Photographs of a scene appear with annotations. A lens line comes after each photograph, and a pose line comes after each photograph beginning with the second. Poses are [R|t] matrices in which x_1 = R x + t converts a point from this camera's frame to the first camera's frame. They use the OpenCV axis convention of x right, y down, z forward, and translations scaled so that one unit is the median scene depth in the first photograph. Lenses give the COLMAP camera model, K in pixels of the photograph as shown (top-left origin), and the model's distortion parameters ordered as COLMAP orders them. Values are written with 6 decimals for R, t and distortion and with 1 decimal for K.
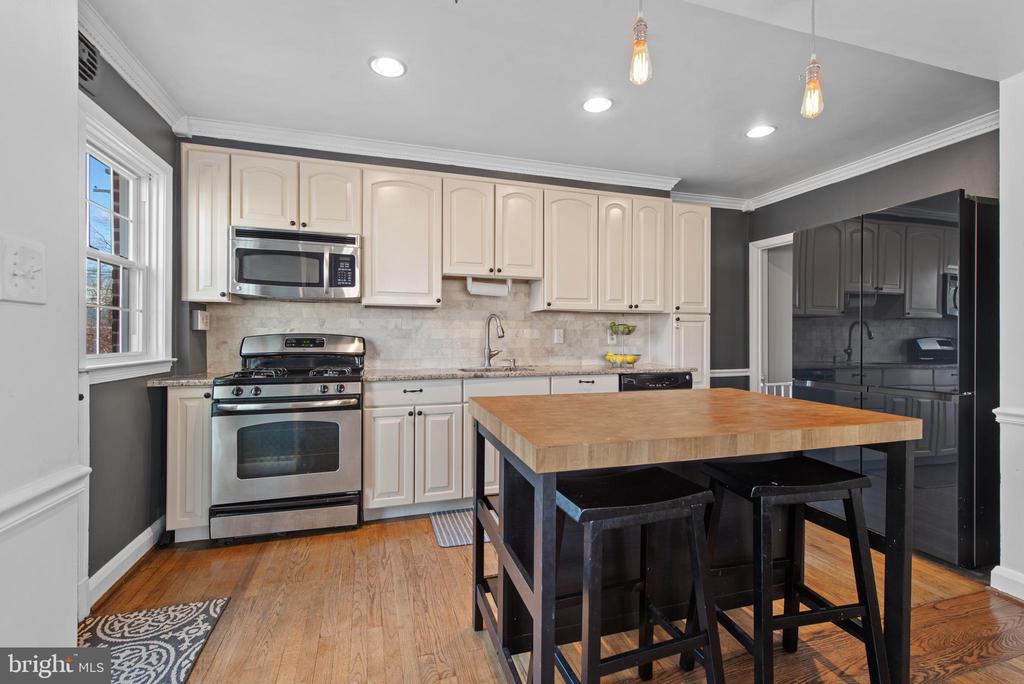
lens RADIAL K [[449.6, 0, 510.1], [0, 449.6, 341.0], [0, 0, 1]] dist [-0.001831, -0.000432]
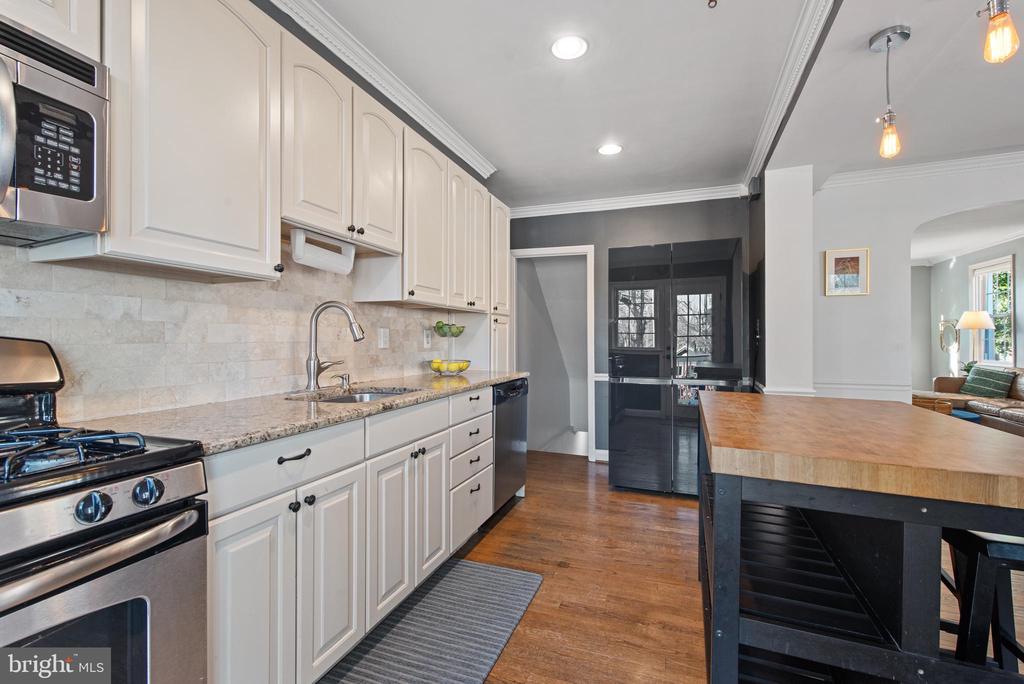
lens RADIAL K [[449.6, 0, 512.7], [0, 449.6, 338.3], [0, 0, 1]] dist [-0.001831, -0.000432]
pose [[0.612417, 0.003291, 0.790528, -0.359892], [0.004416, 0.999961, -0.007585, -0.005054], [-0.790523, 0.008136, 0.612379, 0.433623]]
